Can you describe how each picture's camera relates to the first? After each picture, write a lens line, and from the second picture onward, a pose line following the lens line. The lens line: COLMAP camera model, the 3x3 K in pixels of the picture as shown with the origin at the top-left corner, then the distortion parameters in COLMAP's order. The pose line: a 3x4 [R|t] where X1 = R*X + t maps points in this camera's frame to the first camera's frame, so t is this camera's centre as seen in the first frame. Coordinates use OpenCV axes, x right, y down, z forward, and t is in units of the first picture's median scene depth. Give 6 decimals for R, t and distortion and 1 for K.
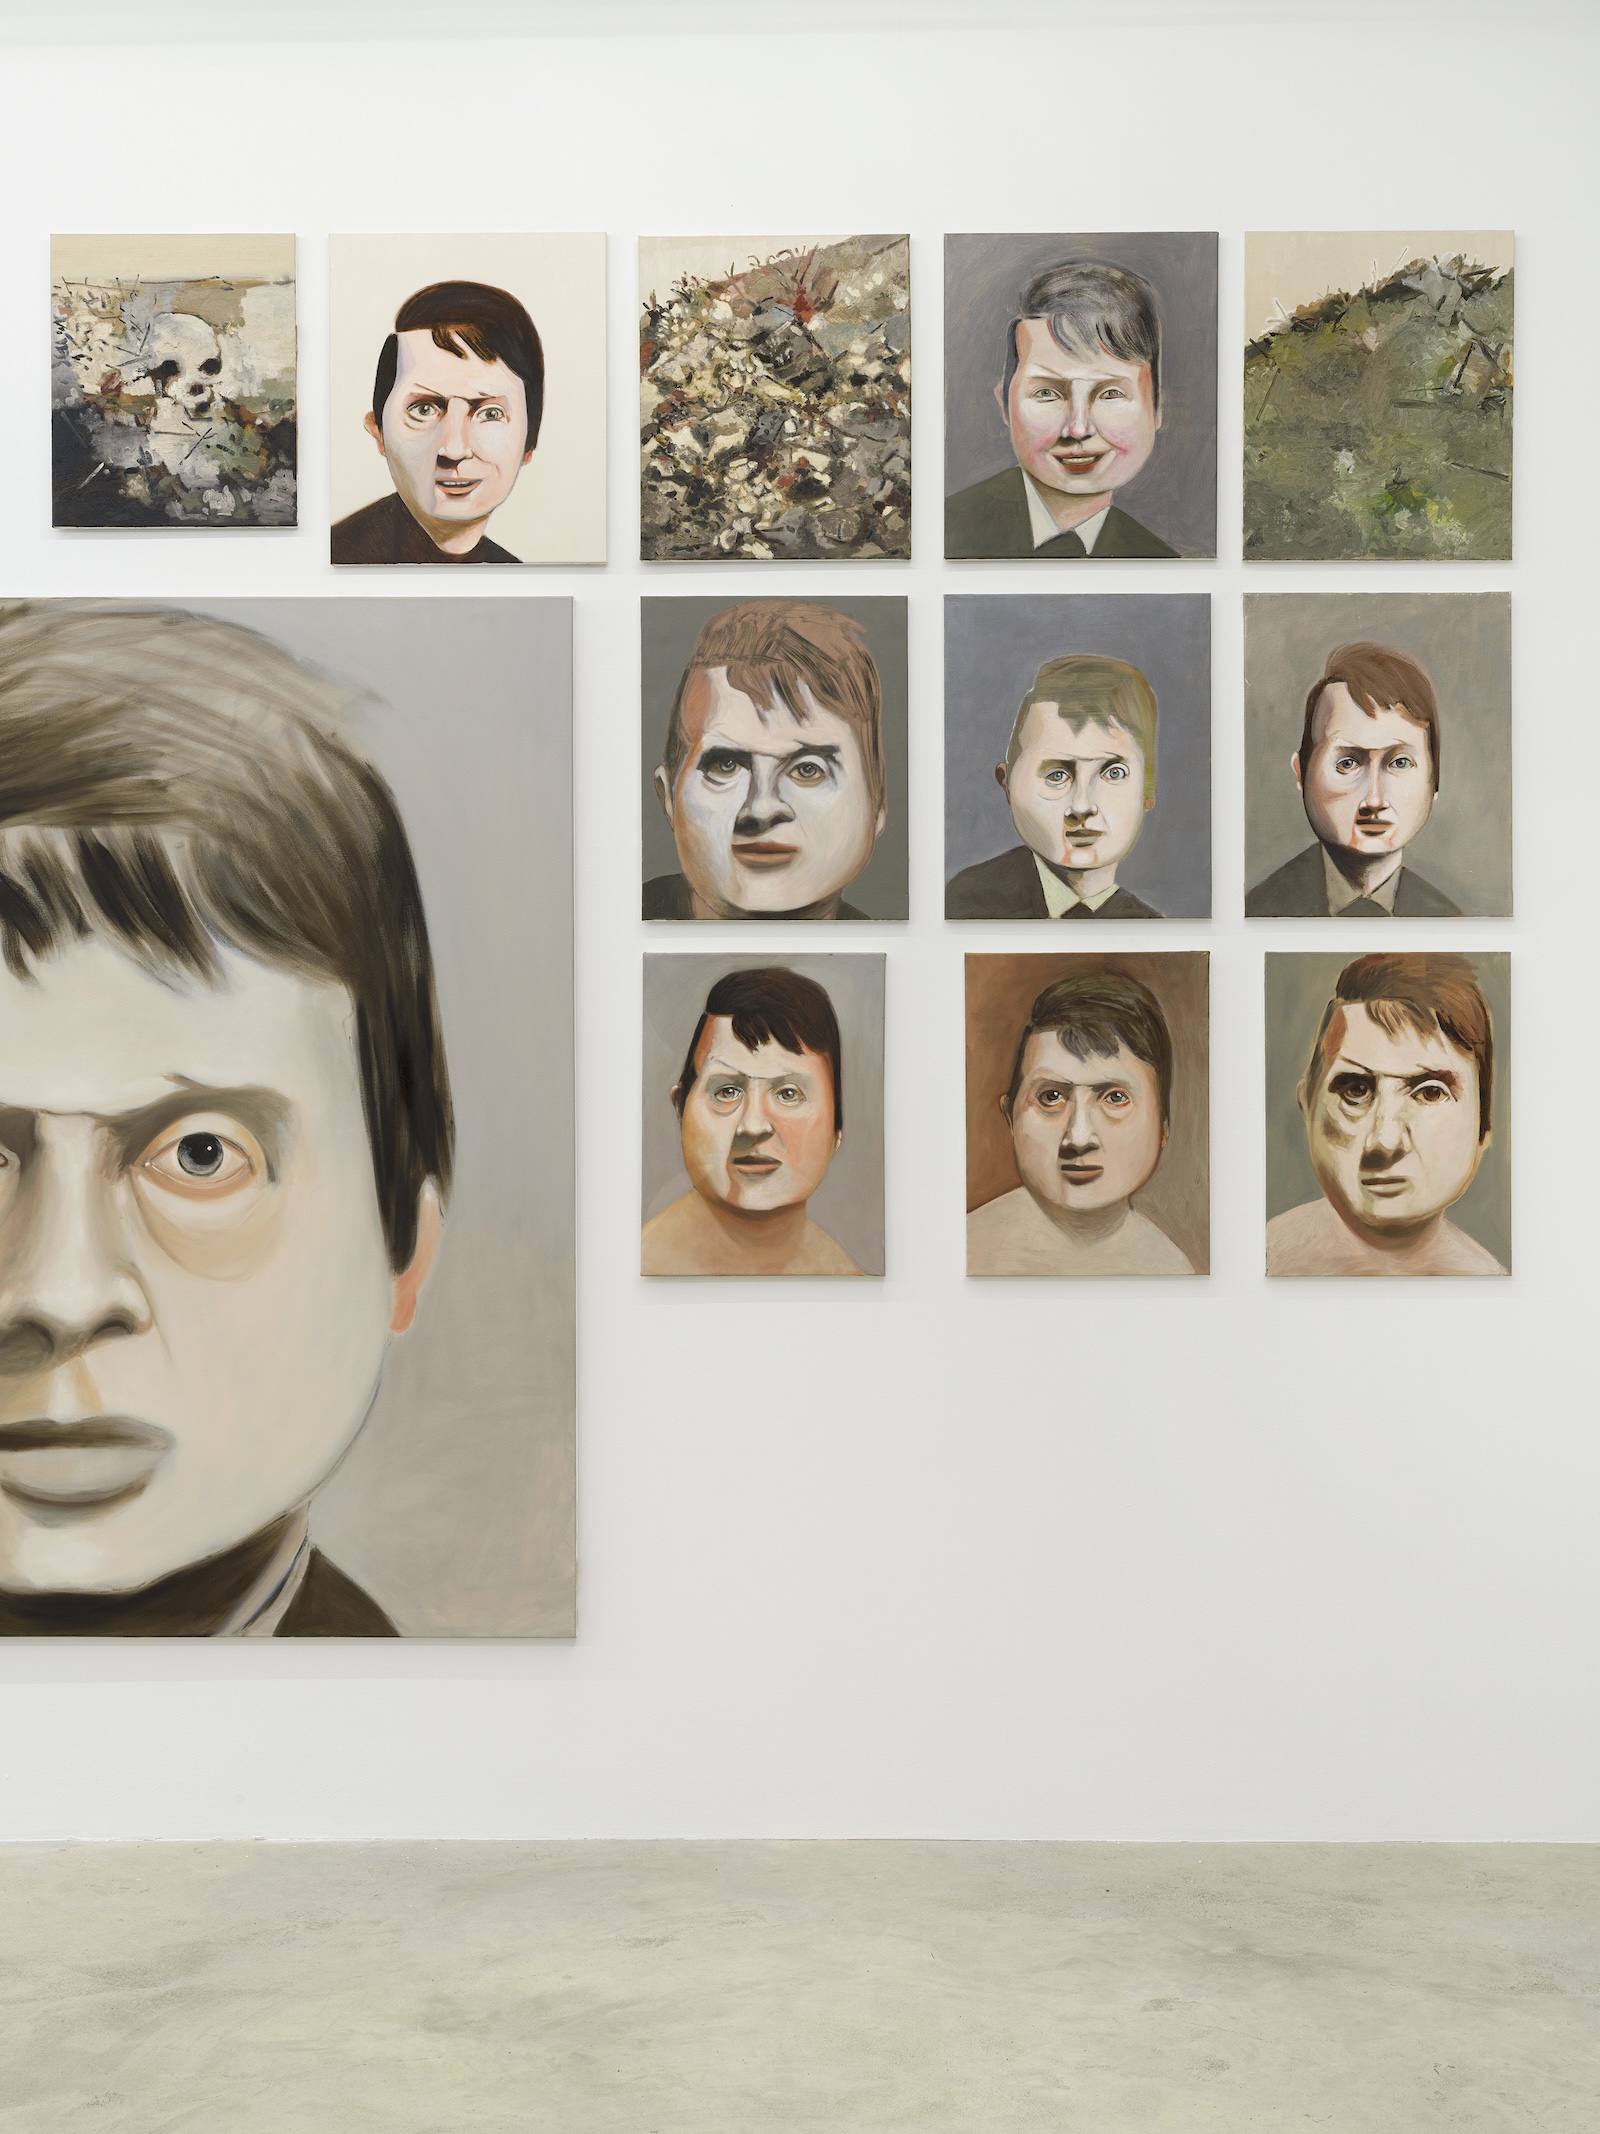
lens RADIAL K [[2349.5, 0, 800.0], [0, 2349.5, 1067.0], [0, 0, 1]] dist [0.007930, -0.018662]
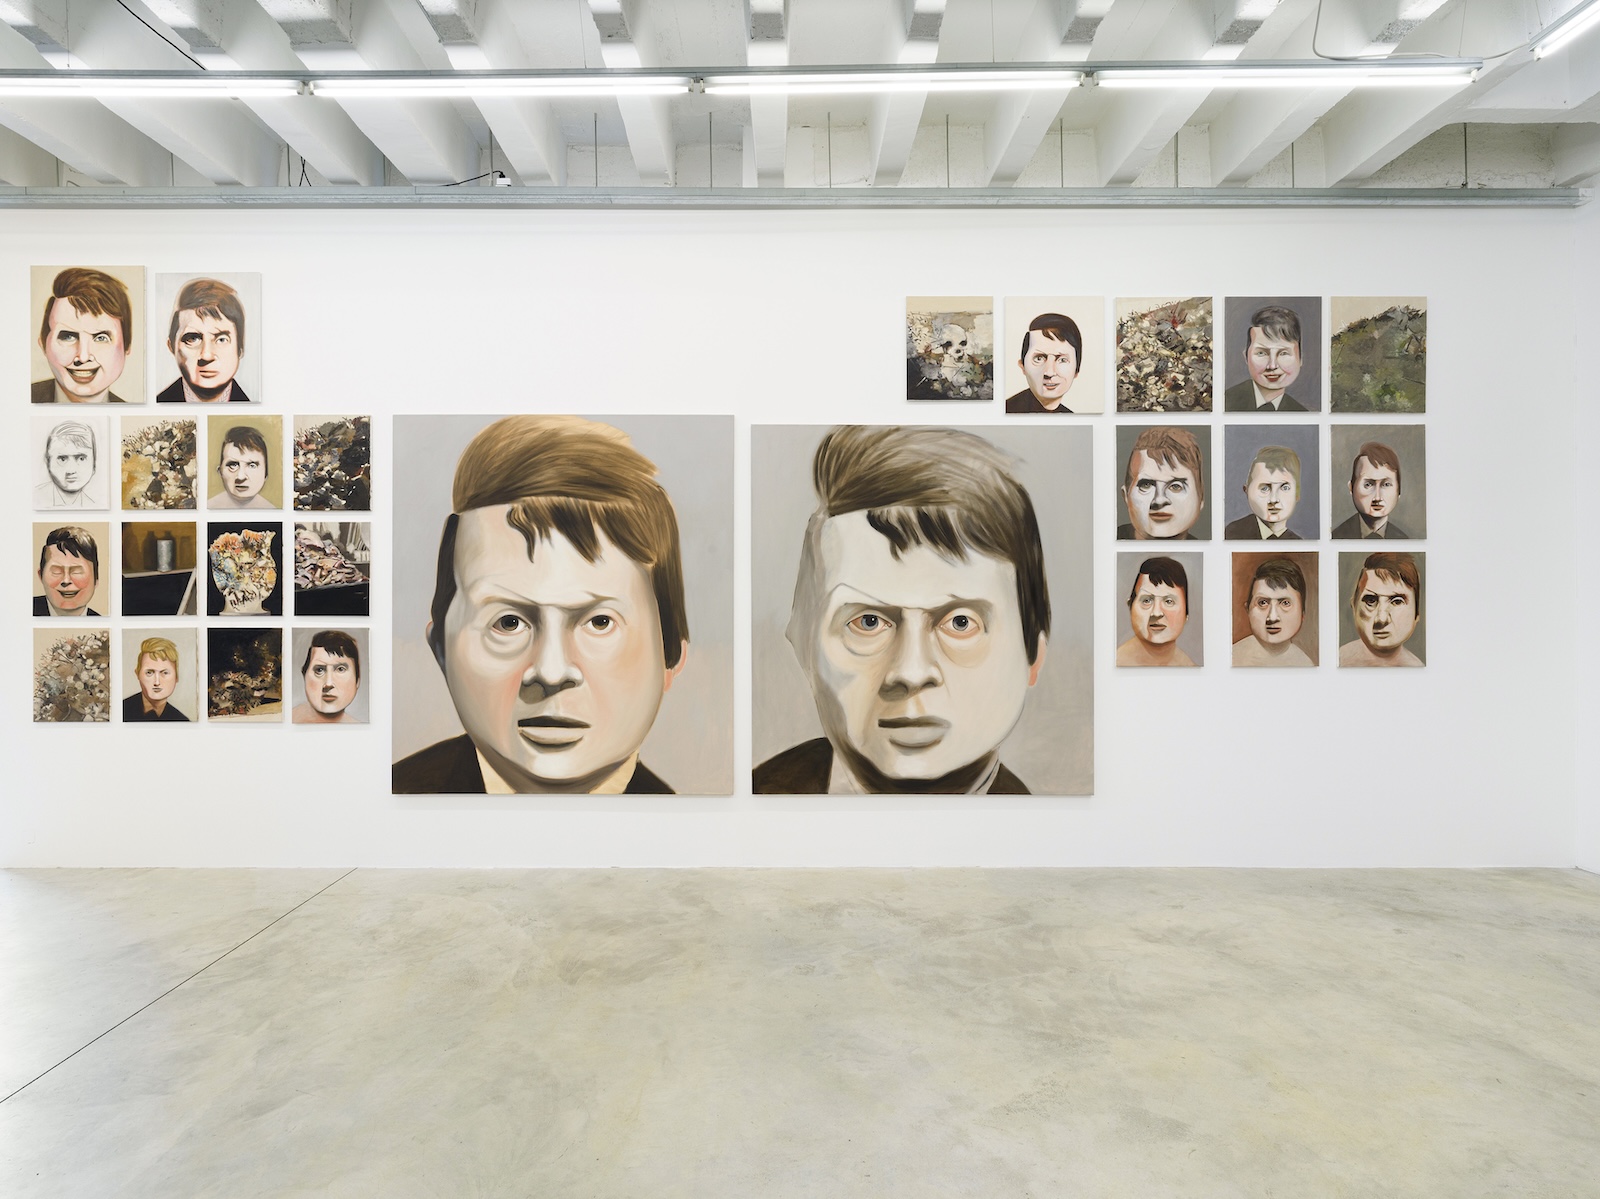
lens RADIAL K [[758.5, 0, 769.6], [0, 758.5, 595.3], [0, 0, 1]] dist [-0.001839, -0.001134]
pose [[0.999998, 0.001812, -0.000369, -0.483163], [-0.001813, 0.999992, -0.003600, 0.007872], [0.000363, 0.003601, 0.999993, 0.092702]]
